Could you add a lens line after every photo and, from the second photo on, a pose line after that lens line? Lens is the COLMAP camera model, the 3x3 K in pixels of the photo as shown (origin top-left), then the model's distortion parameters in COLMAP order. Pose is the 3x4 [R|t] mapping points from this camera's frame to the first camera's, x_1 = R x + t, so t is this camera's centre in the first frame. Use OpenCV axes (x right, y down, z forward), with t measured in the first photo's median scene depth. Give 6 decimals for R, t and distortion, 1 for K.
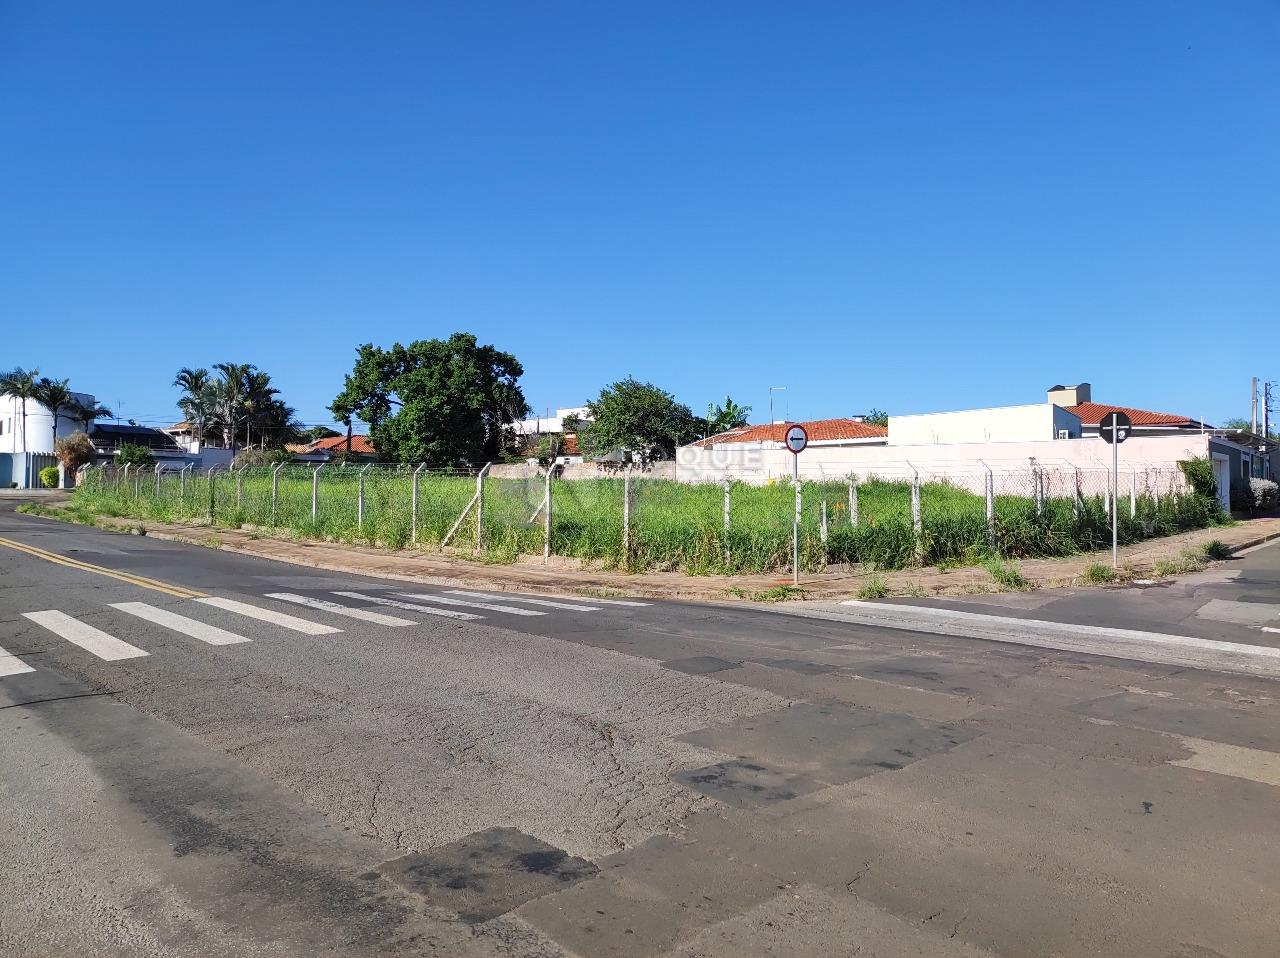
lens RADIAL K [[911.8, 0, 640.0], [0, 911.8, 479.0], [0, 0, 1]] dist [0.022856, 0.000464]
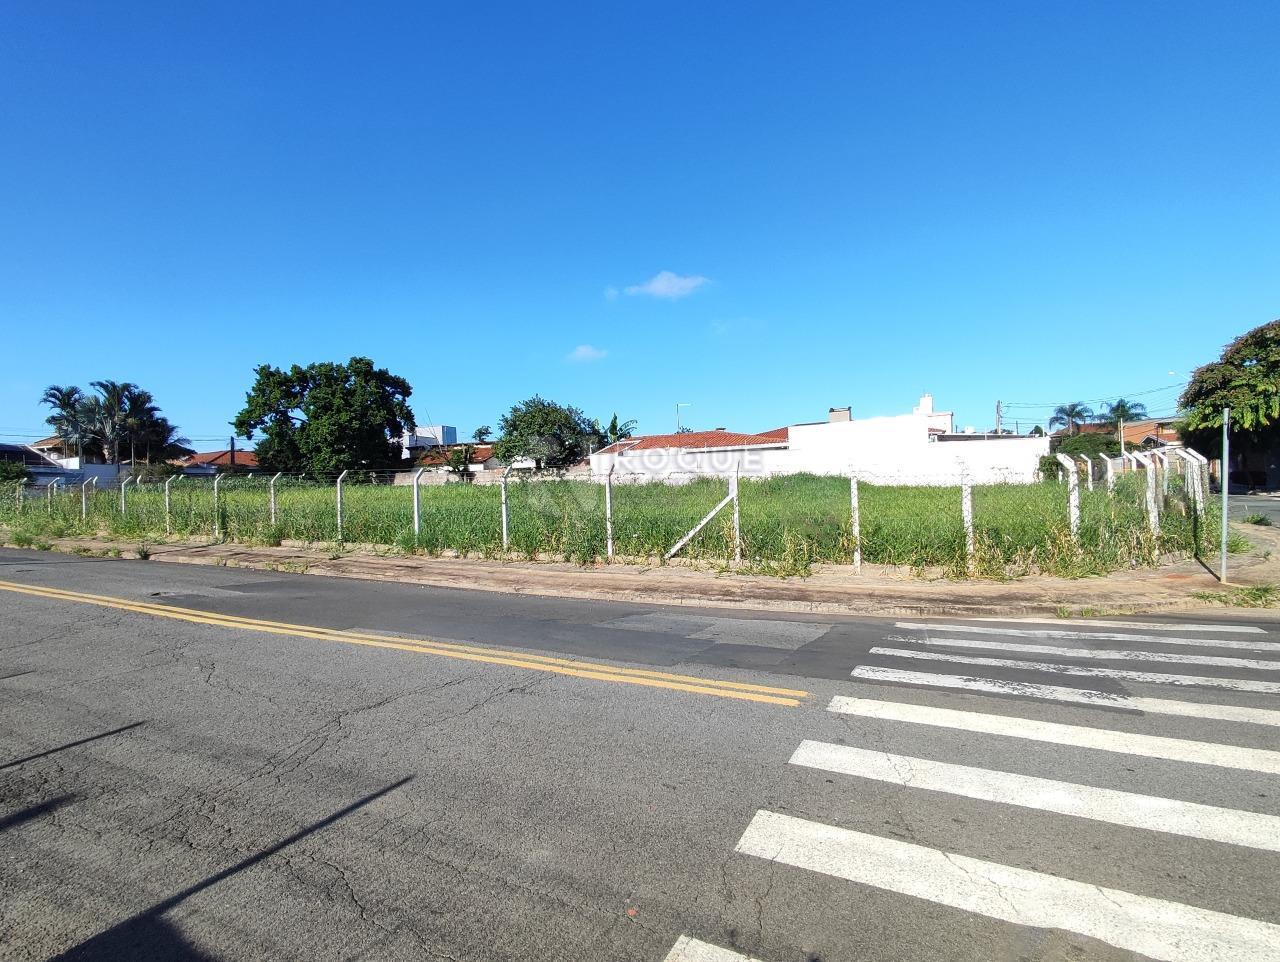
lens RADIAL K [[671.7, 0, 640.0], [0, 671.7, 481.0], [0, 0, 1]] dist [0.001973, 0.000676]
pose [[0.953238, -0.025763, 0.301122, -0.120957], [0.025898, 0.999658, 0.003546, -0.001123], [-0.301110, 0.004418, 0.953579, 0.107872]]
